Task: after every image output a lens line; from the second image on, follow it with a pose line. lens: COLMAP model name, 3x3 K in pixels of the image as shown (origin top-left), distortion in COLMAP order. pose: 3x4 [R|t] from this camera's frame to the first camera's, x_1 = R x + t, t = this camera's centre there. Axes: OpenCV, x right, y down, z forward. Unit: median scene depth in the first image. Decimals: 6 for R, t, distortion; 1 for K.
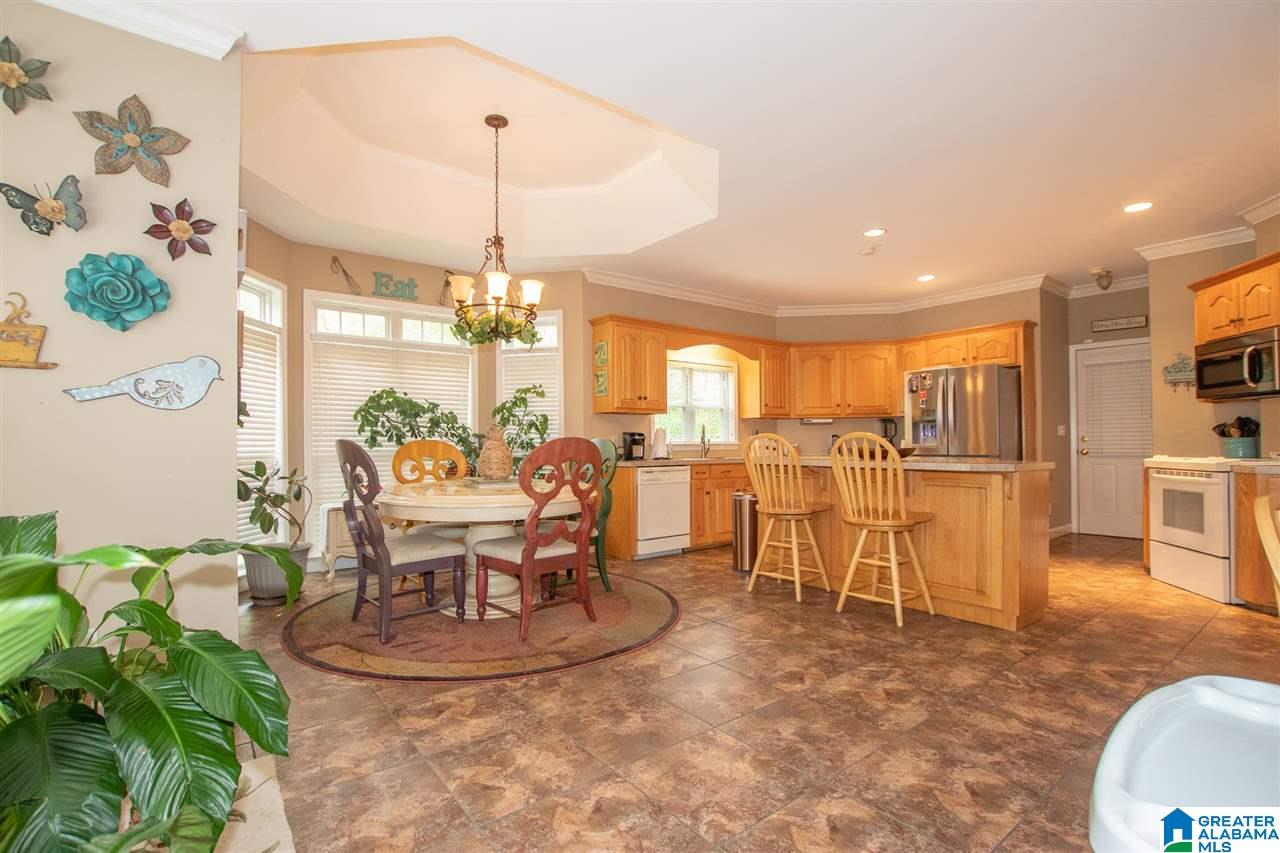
lens RADIAL K [[594.6, 0, 641.8], [0, 594.6, 435.5], [0, 0, 1]] dist [-0.029614, 0.002913]
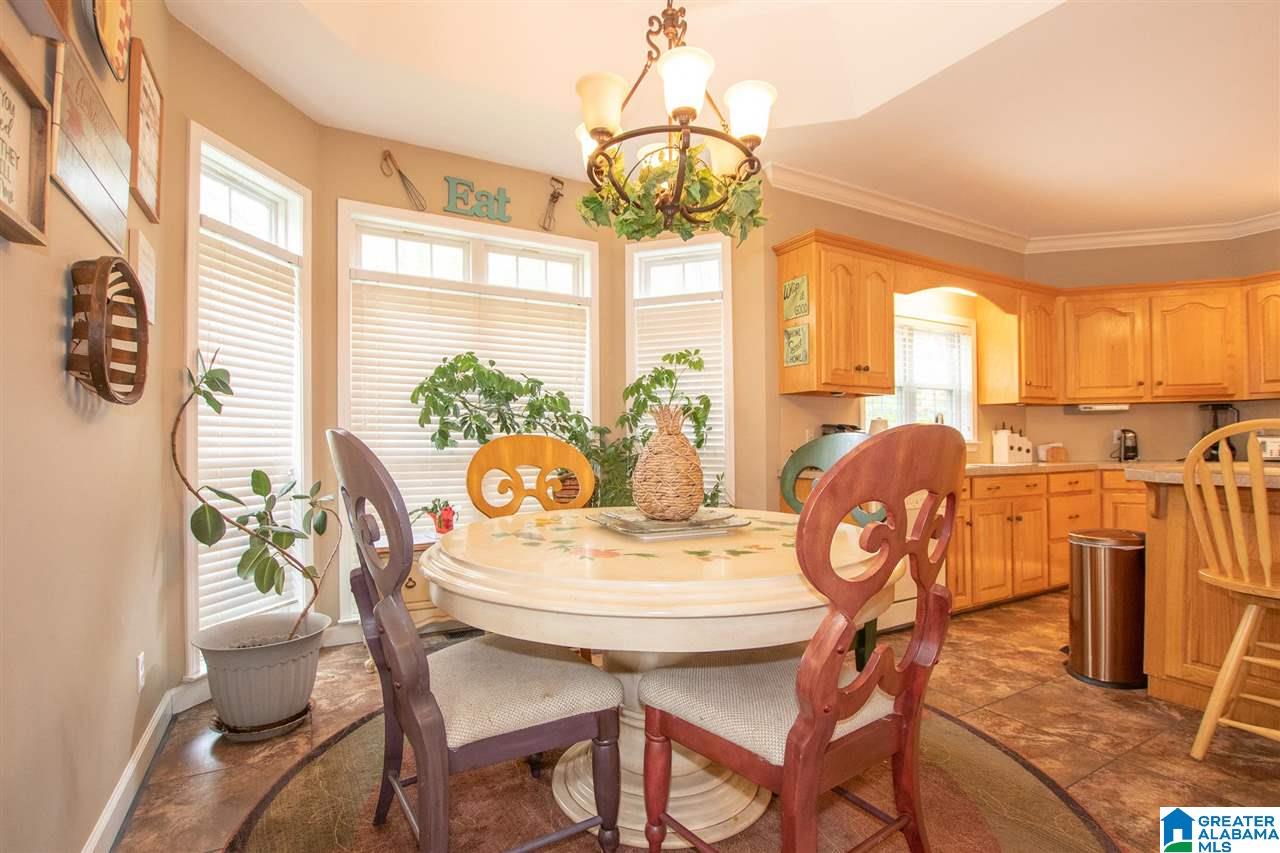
lens RADIAL K [[594.6, 0, 636.0], [0, 594.6, 430.6], [0, 0, 1]] dist [-0.029614, 0.002913]
pose [[0.988564, -0.000974, -0.150797, -0.148557], [-0.000150, 0.999972, -0.007446, 0.006351], [0.150800, 0.007384, 0.988537, 0.388534]]
